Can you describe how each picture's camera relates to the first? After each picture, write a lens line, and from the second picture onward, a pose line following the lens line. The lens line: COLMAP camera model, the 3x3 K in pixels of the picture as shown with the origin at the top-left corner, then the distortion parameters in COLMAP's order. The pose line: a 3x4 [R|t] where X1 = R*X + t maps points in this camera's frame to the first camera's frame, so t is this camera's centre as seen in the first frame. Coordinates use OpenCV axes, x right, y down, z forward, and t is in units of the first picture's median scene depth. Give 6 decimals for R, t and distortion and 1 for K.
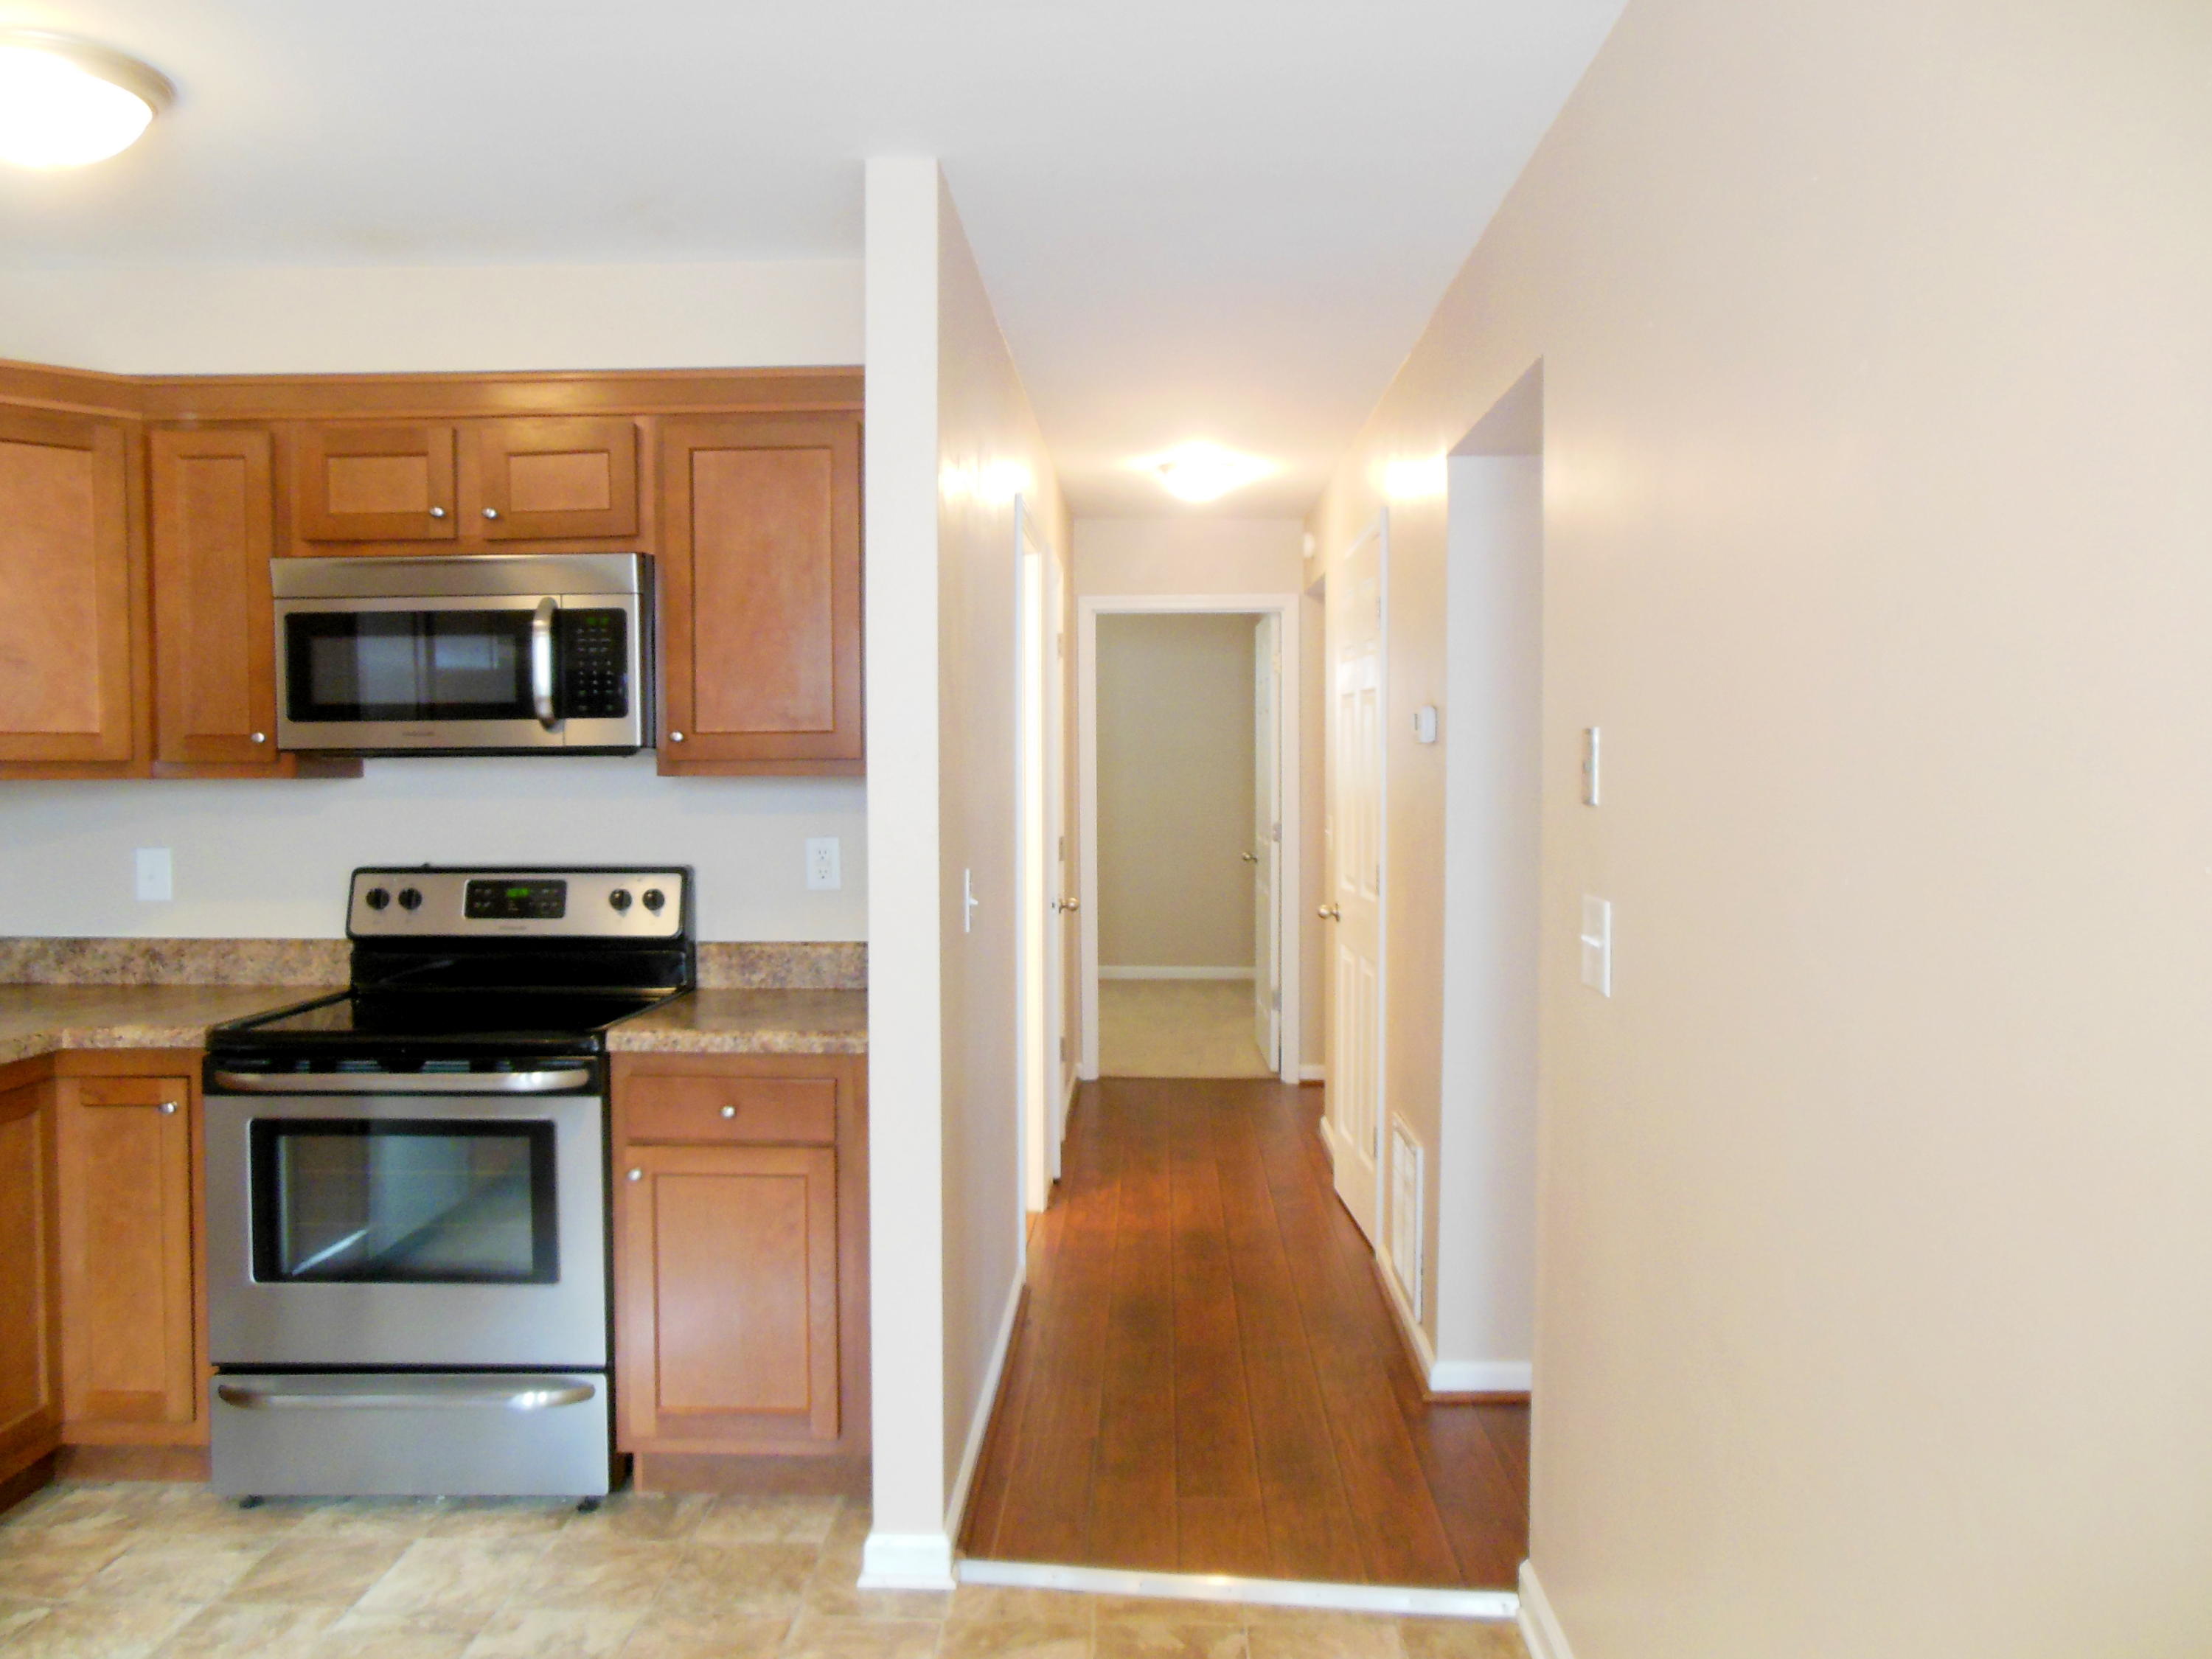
lens RADIAL K [[1694.2, 0, 1107.9], [0, 1694.2, 820.1], [0, 0, 1]] dist [-0.075563, 0.122197]
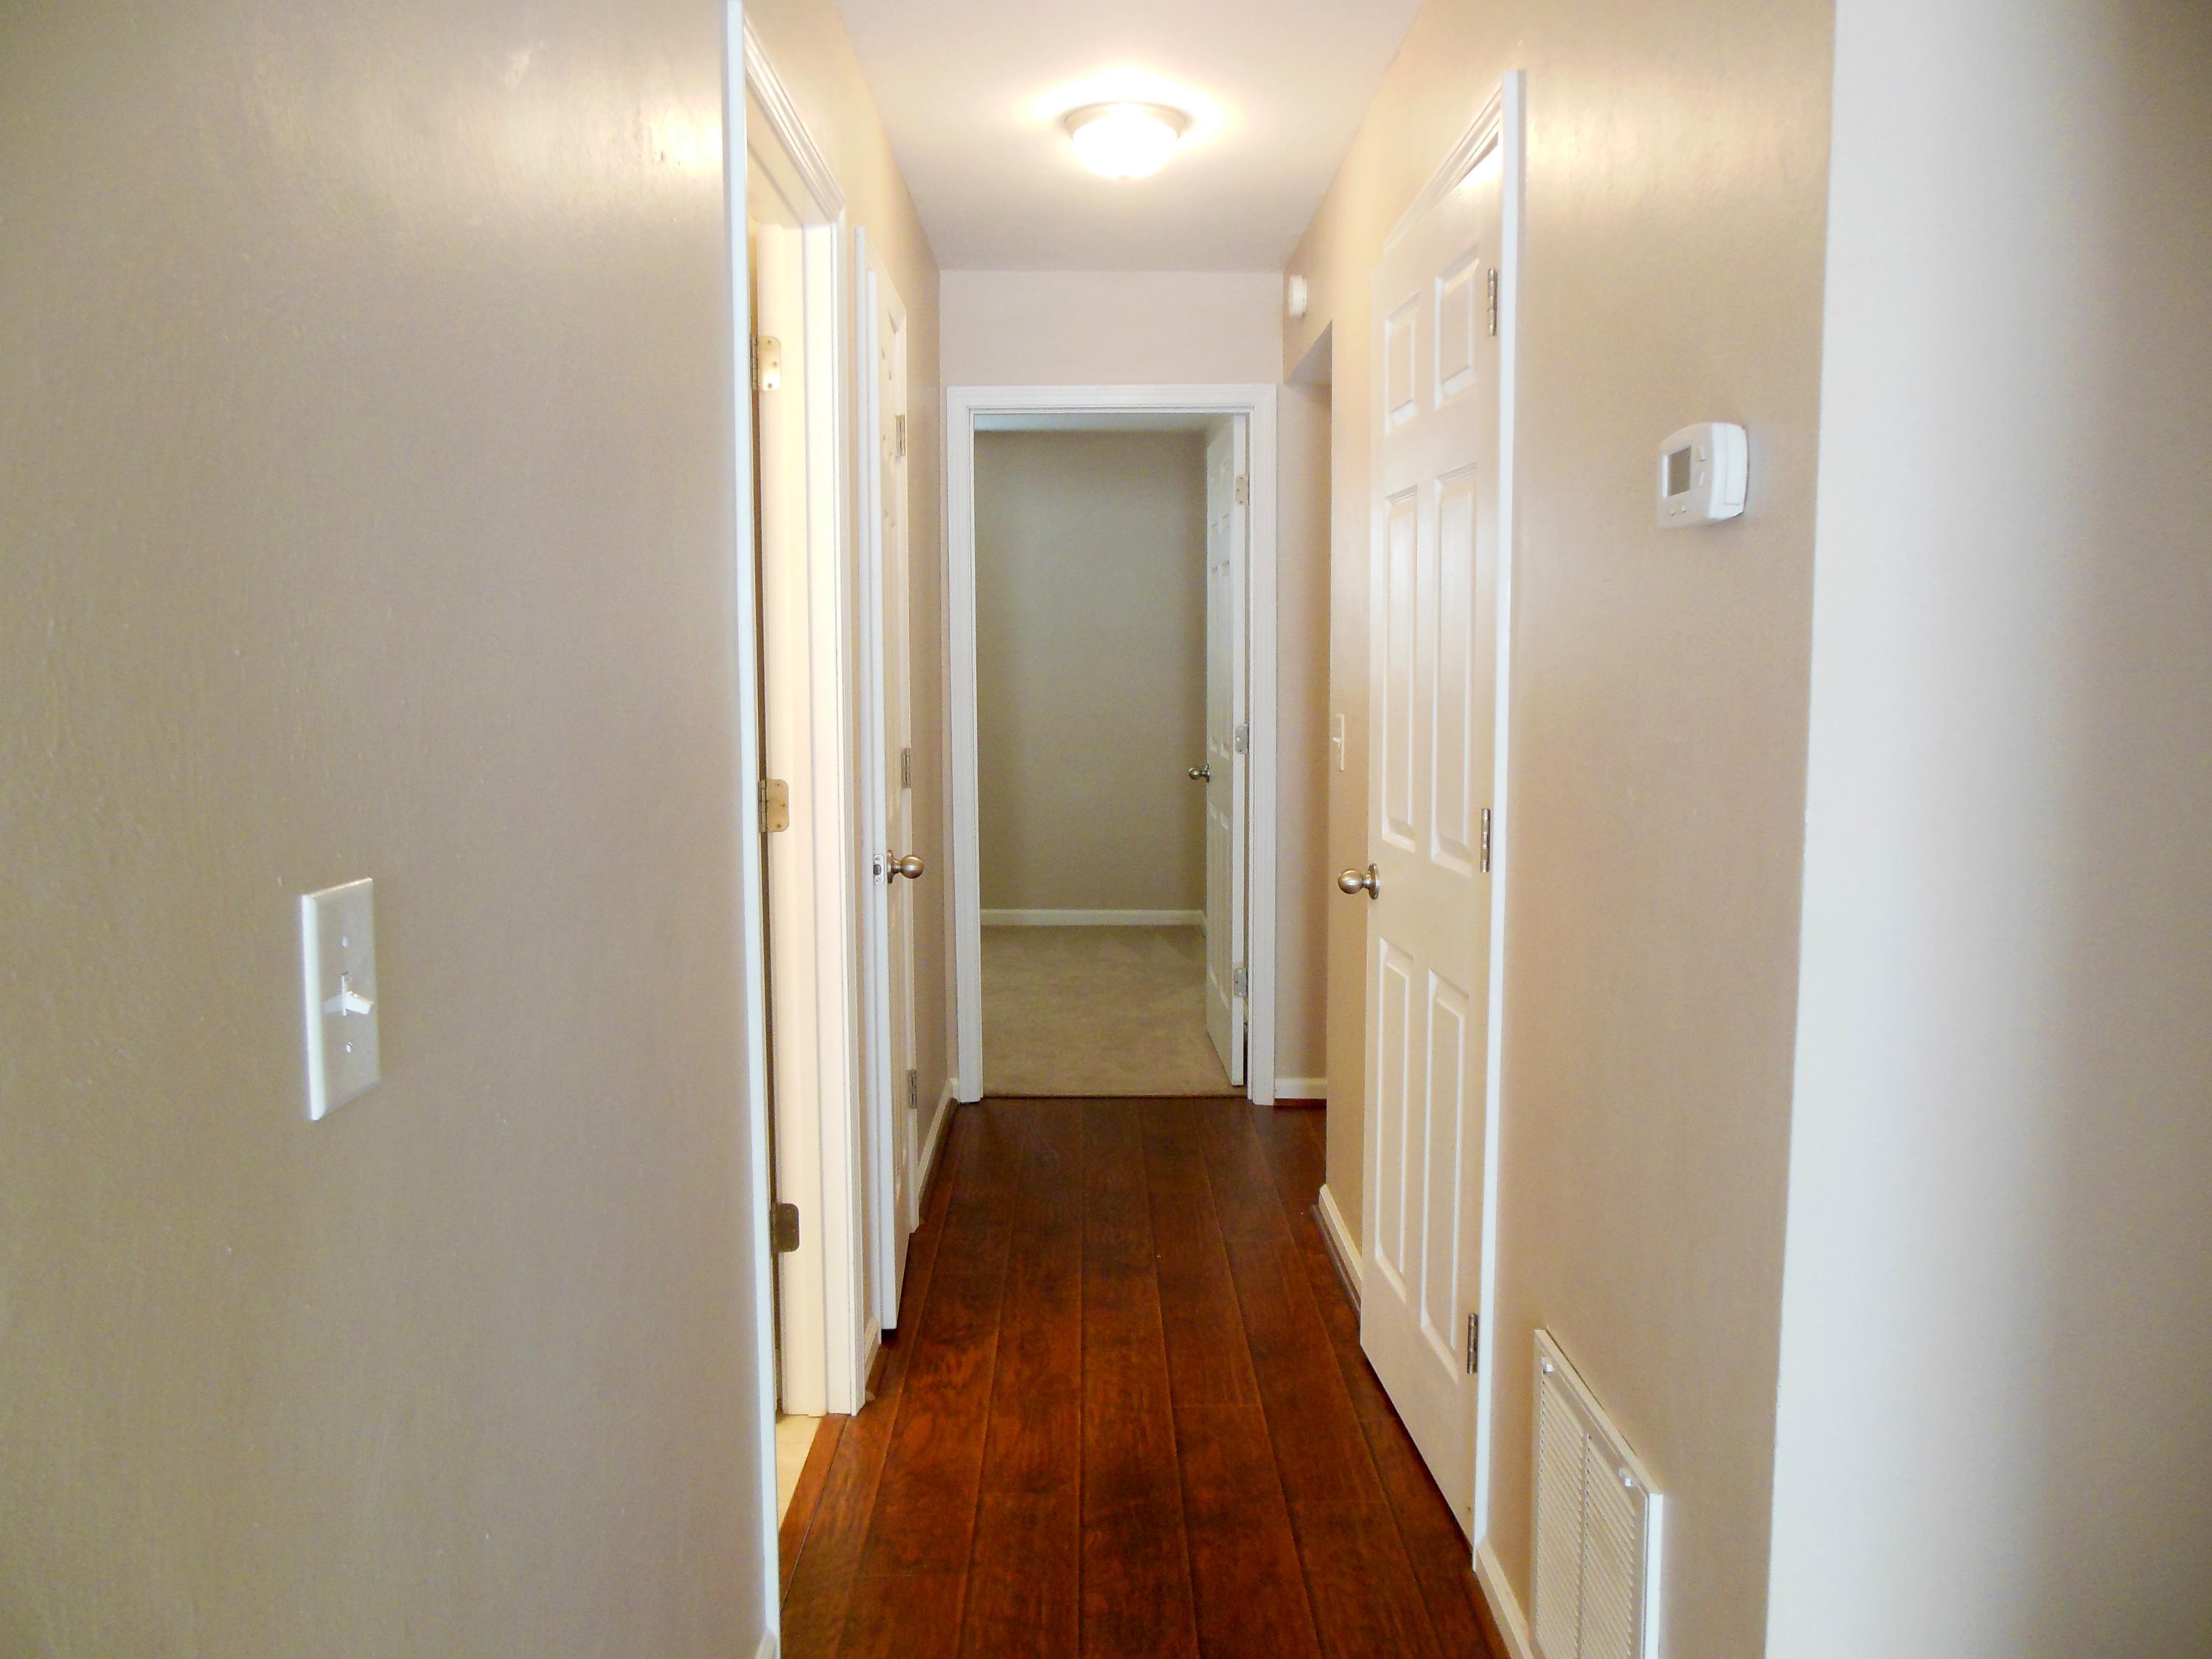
lens RADIAL K [[1694.2, 0, 1107.9], [0, 1694.2, 820.1], [0, 0, 1]] dist [-0.075563, 0.122197]
pose [[0.999063, -0.005753, 0.042905, 0.036456], [0.003249, 0.998299, 0.058213, -0.000032], [-0.043167, -0.058019, 0.997382, 0.711618]]
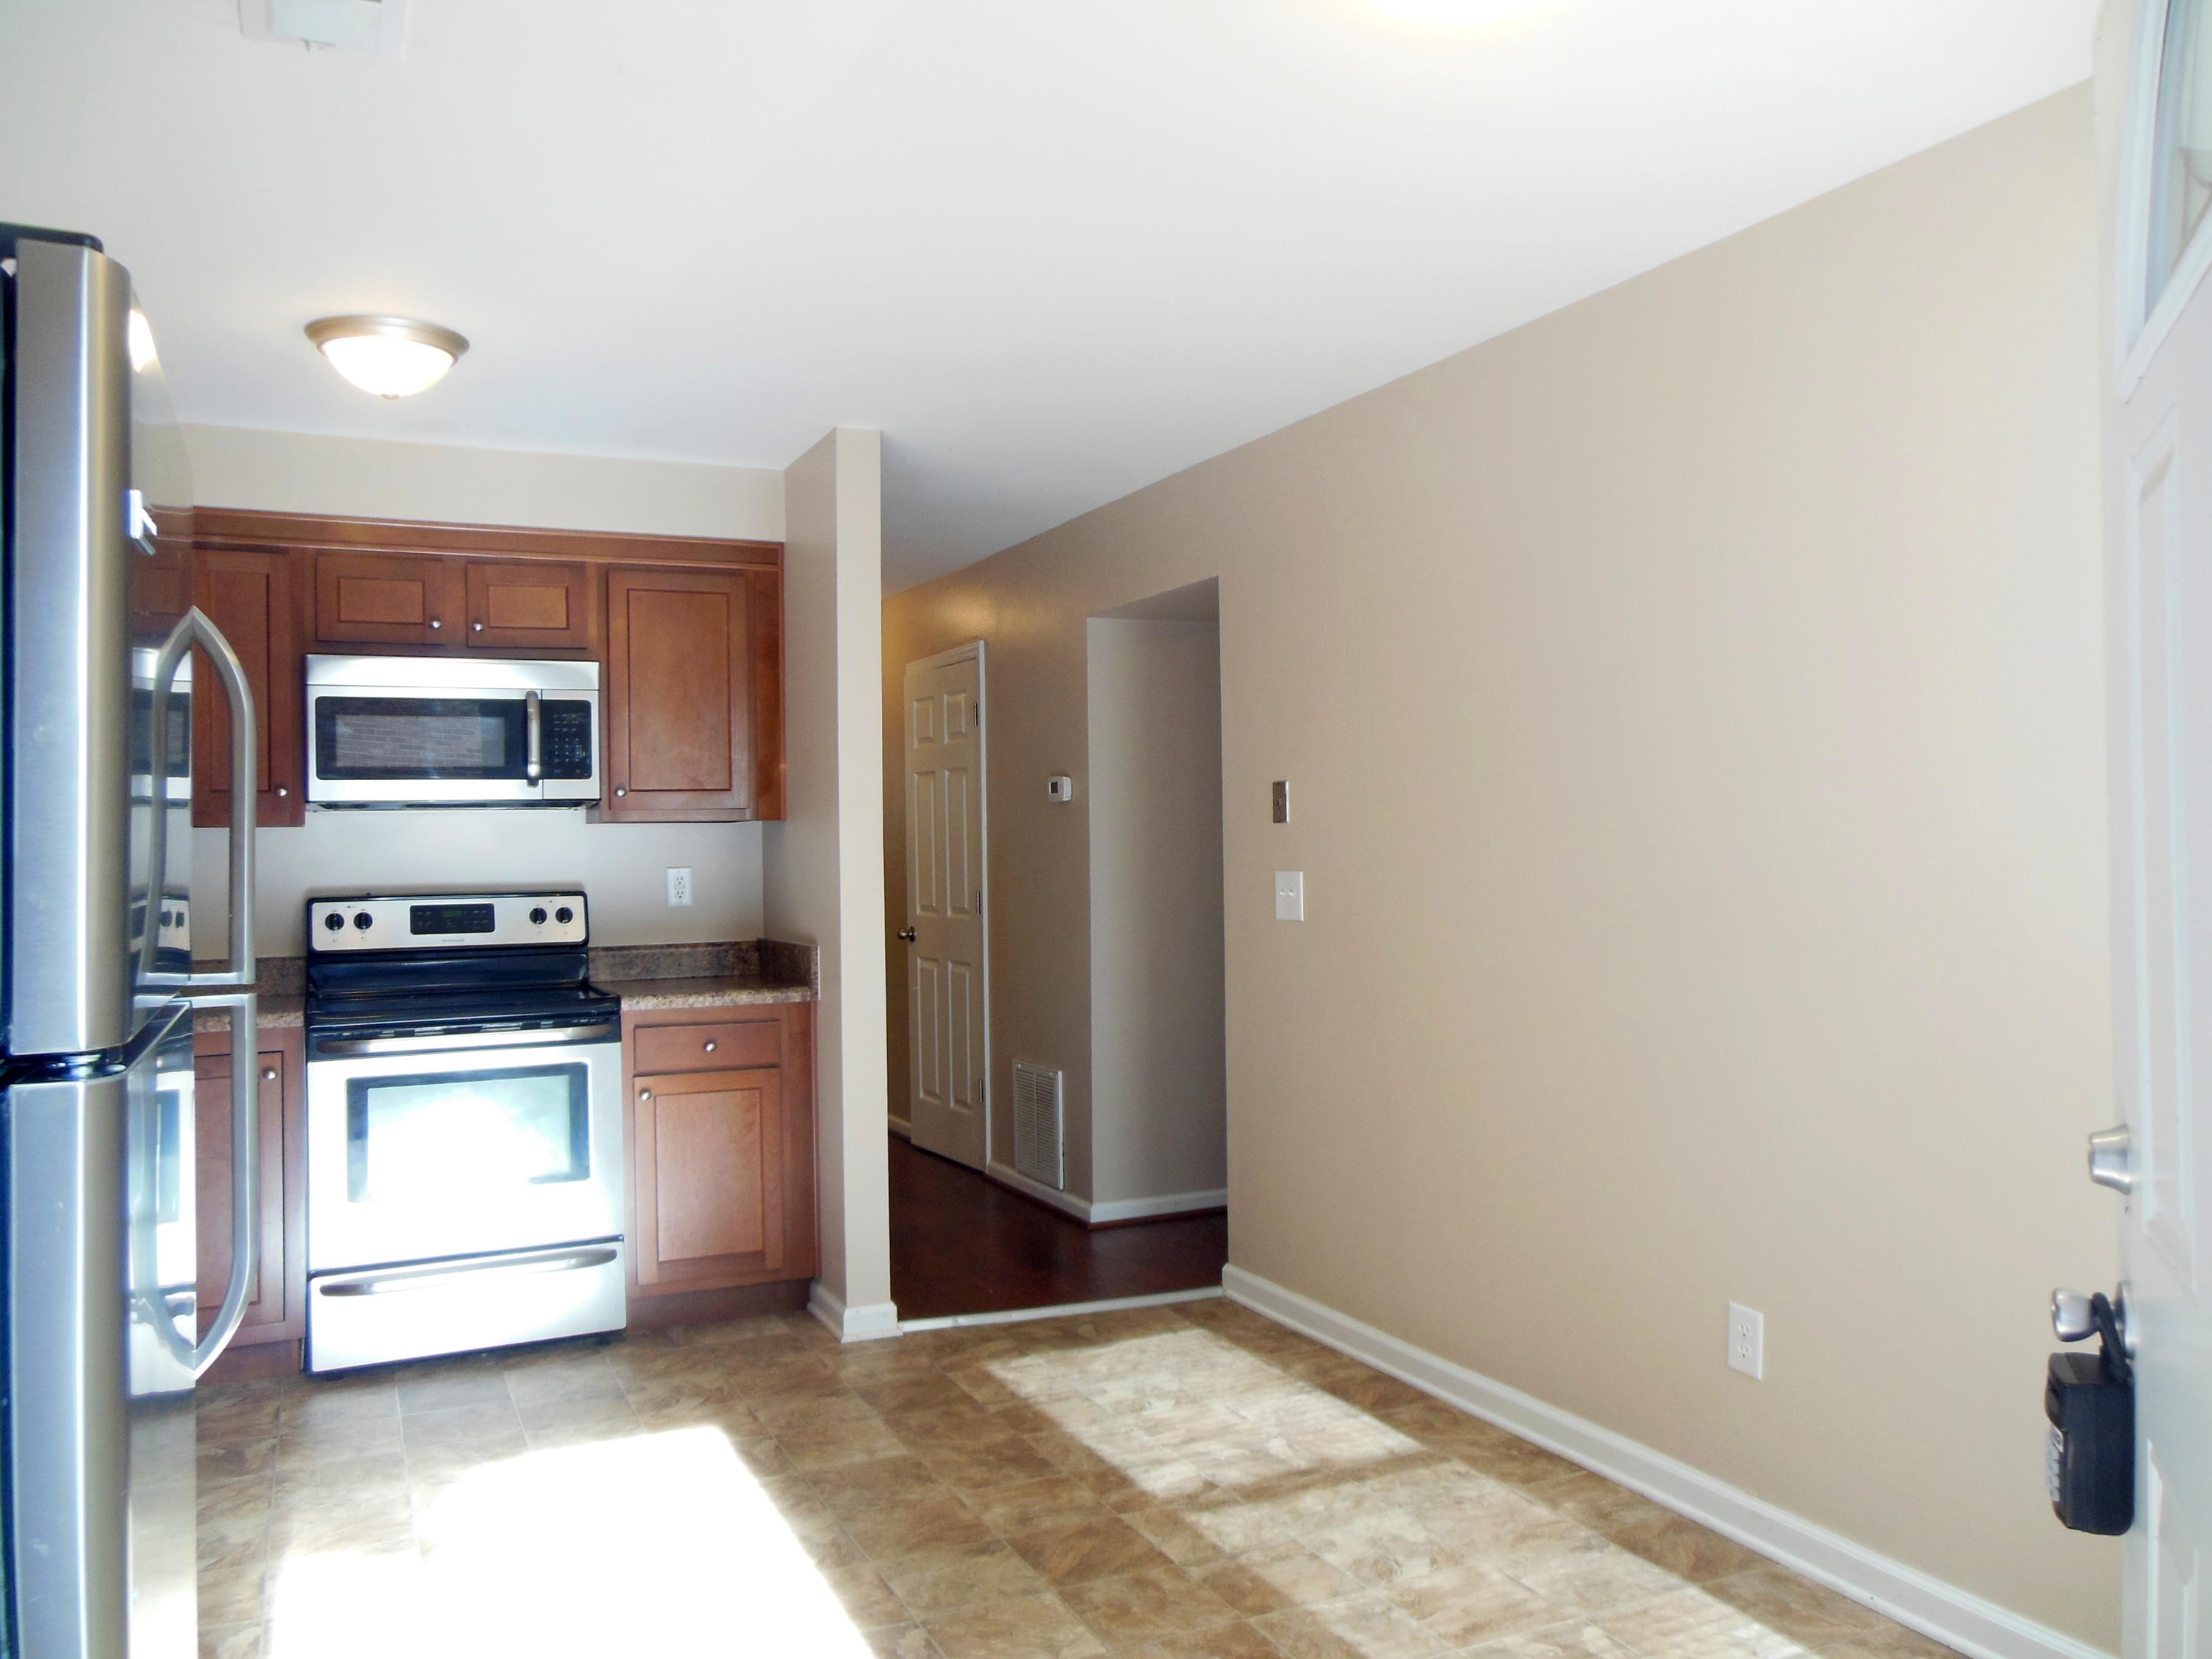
lens RADIAL K [[1741.0, 0, 1106.0], [0, 1741.0, 829.5], [0, 0, 1]] dist [0.044745, -0.001561]
pose [[0.895413, -0.007463, 0.445173, -0.545933], [0.028655, 0.998753, -0.040892, 0.052344], [-0.444313, 0.049372, 0.894510, -0.477192]]
